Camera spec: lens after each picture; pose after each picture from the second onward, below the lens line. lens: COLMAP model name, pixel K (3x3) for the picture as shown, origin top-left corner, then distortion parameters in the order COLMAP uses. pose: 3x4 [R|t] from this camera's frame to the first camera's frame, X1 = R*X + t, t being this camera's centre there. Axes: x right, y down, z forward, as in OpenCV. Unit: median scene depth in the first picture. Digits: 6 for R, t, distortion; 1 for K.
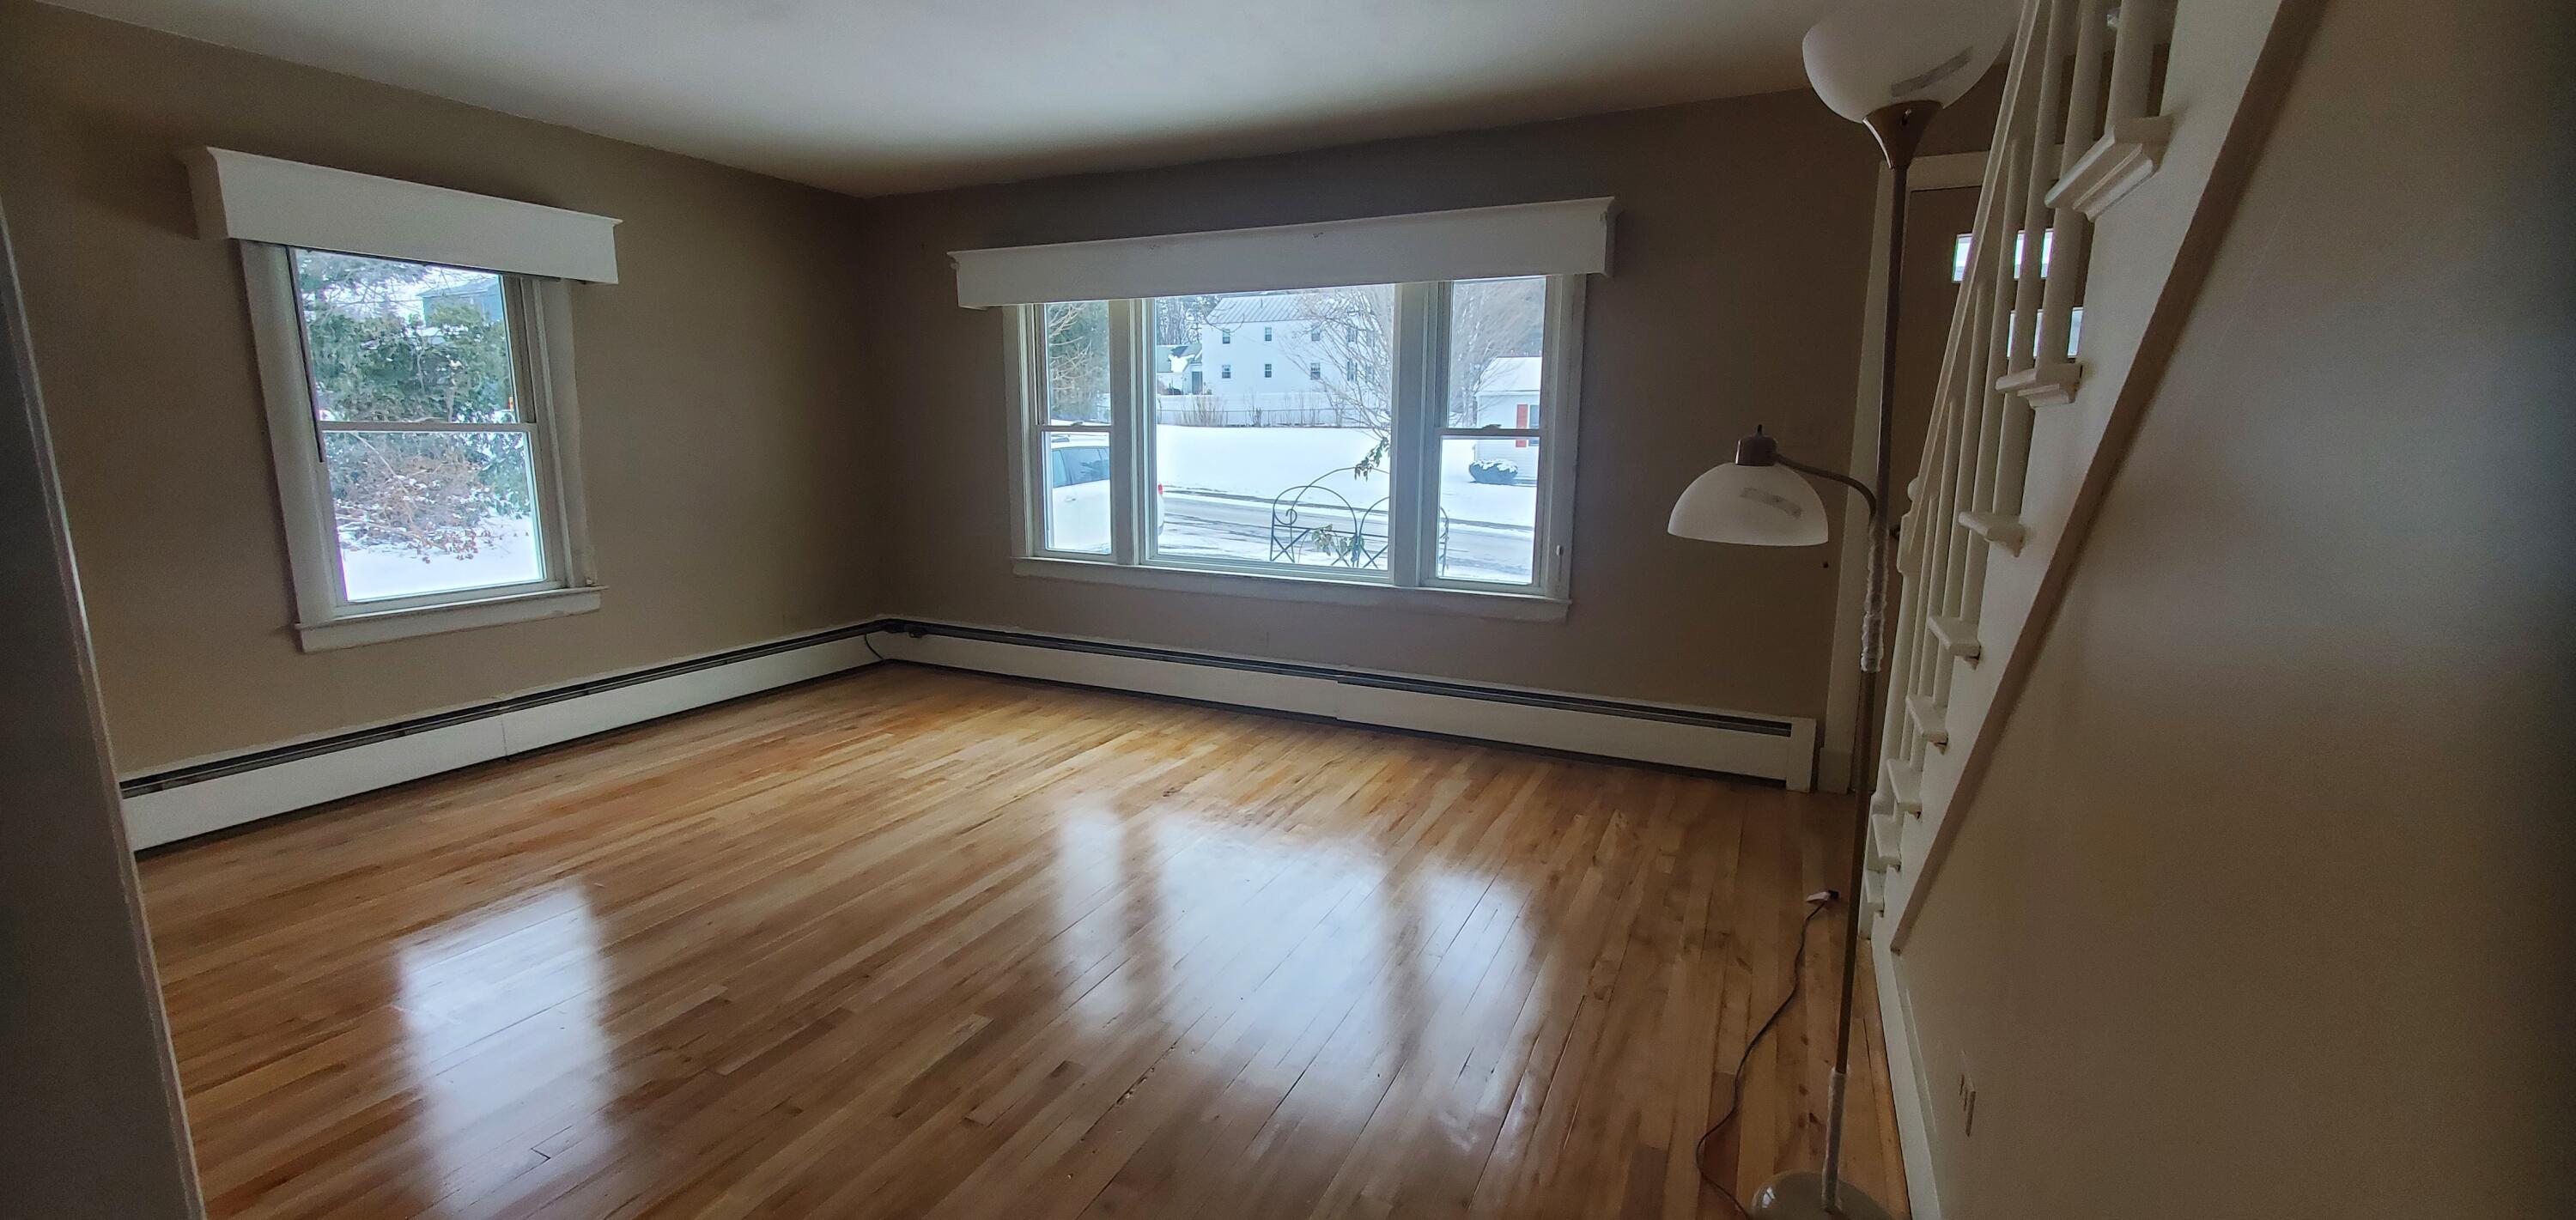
lens RADIAL K [[1017.1, 0, 1305.8], [0, 1017.1, 611.6], [0, 0, 1]] dist [0.001737, -0.003681]
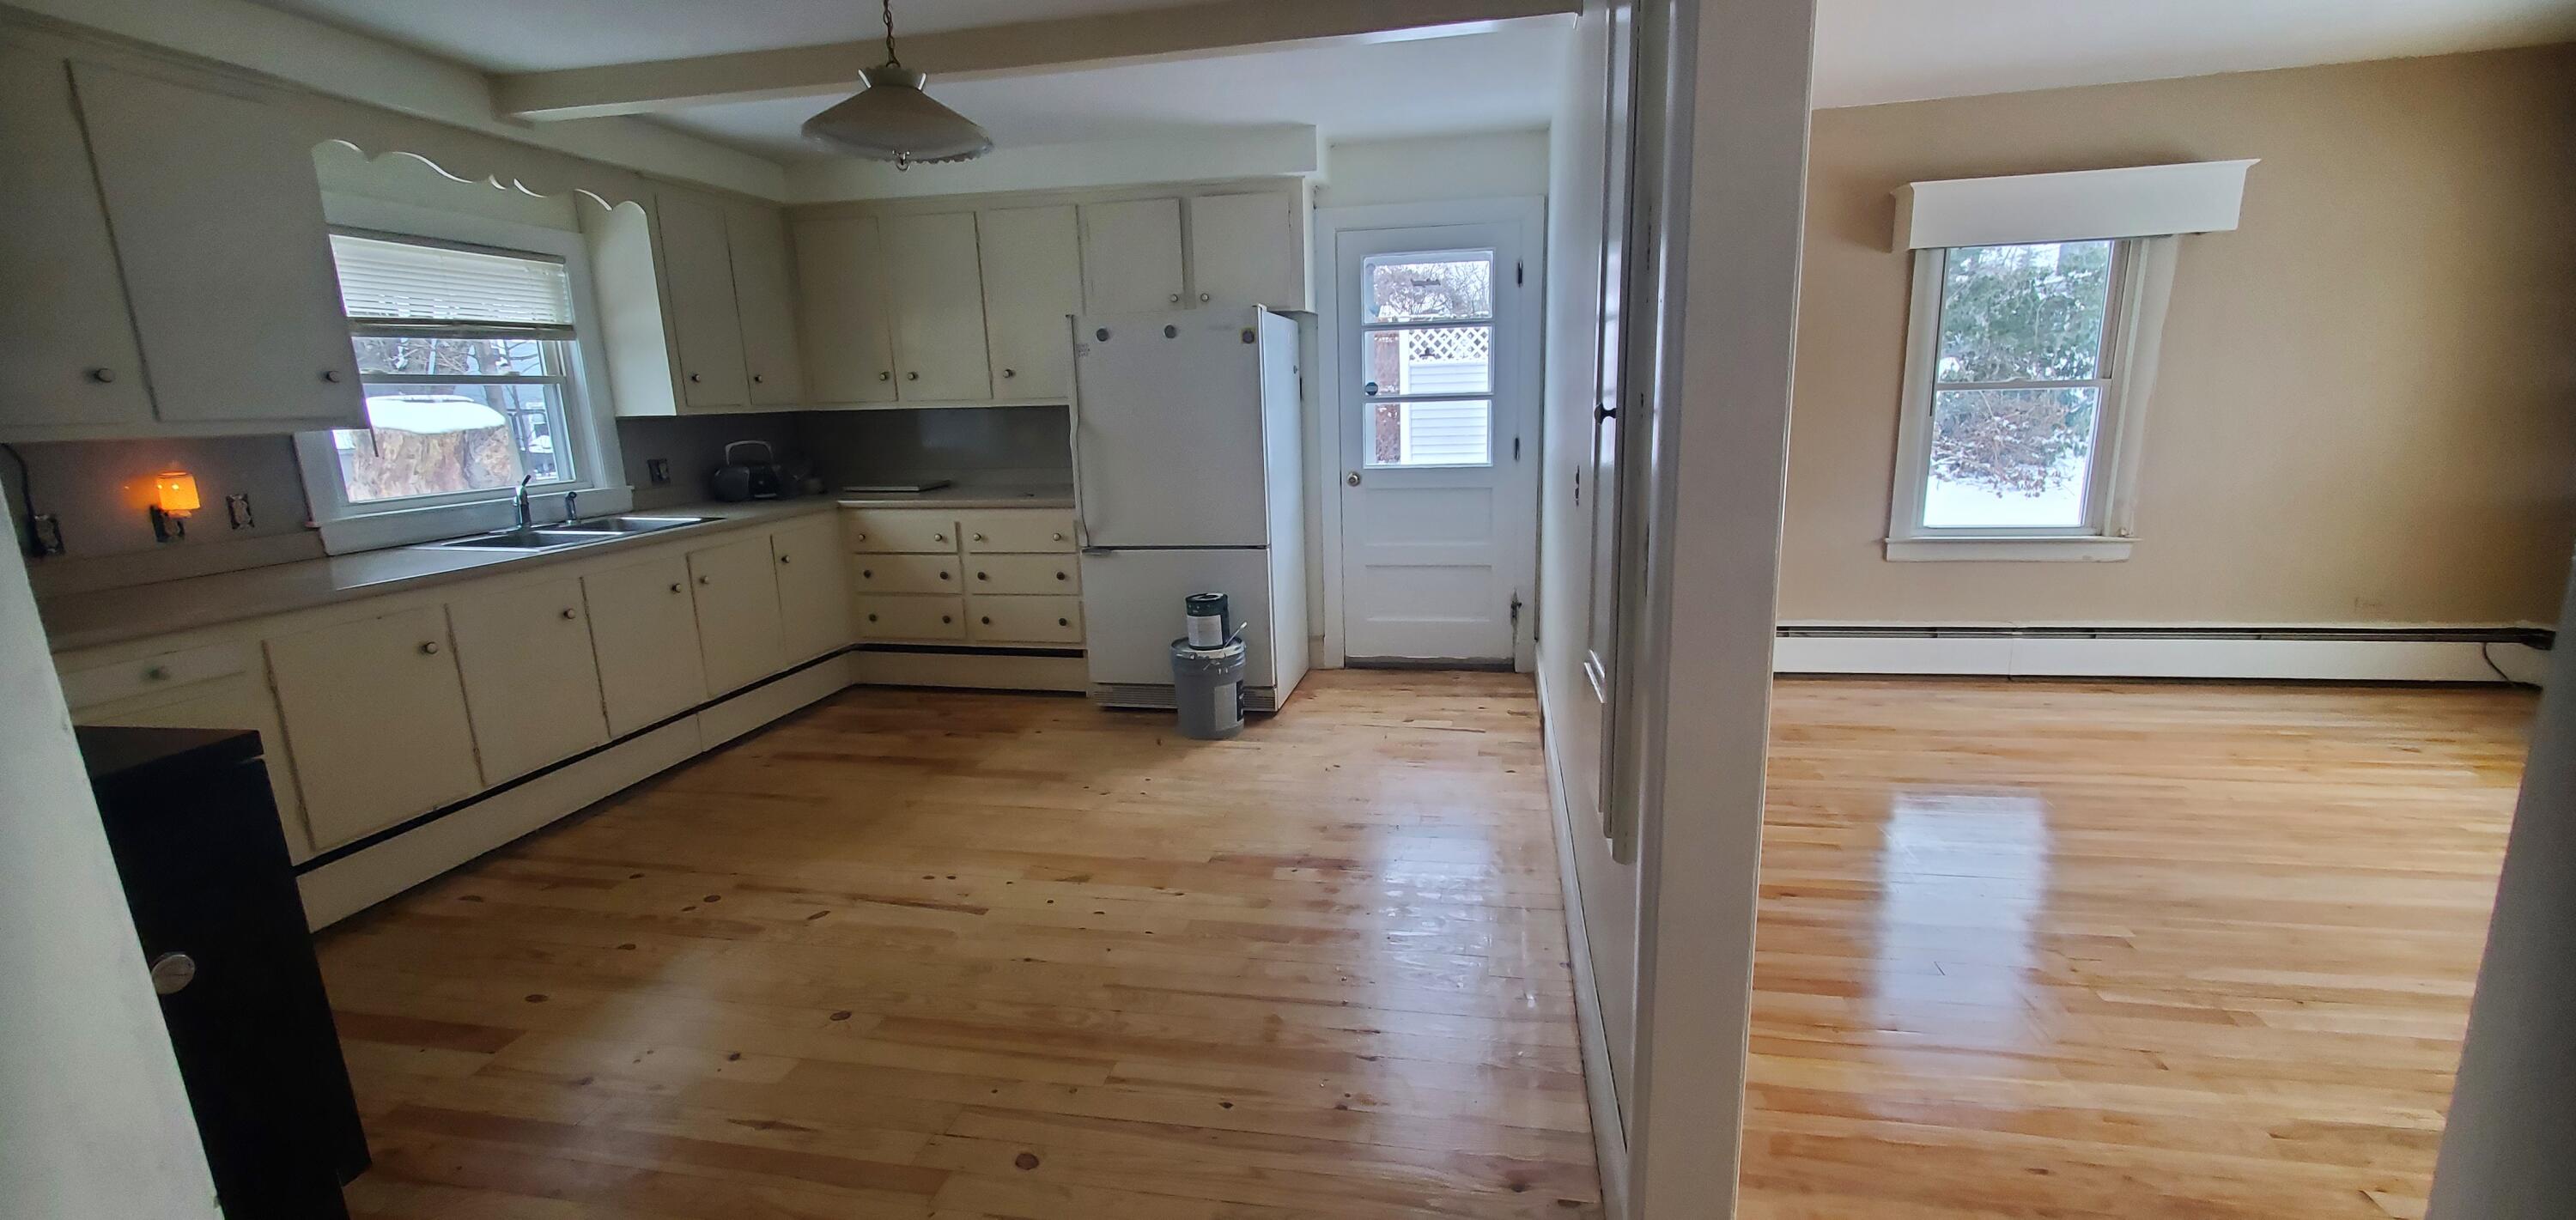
lens RADIAL K [[1020.8, 0, 1303.2], [0, 1020.8, 607.7], [0, 0, 1]] dist [-0.000927, -0.000151]
pose [[0.252510, 0.186219, -0.949506, 0.087034], [-0.134696, 0.978516, 0.156088, -0.003784], [0.958173, 0.088481, 0.272168, -0.077929]]
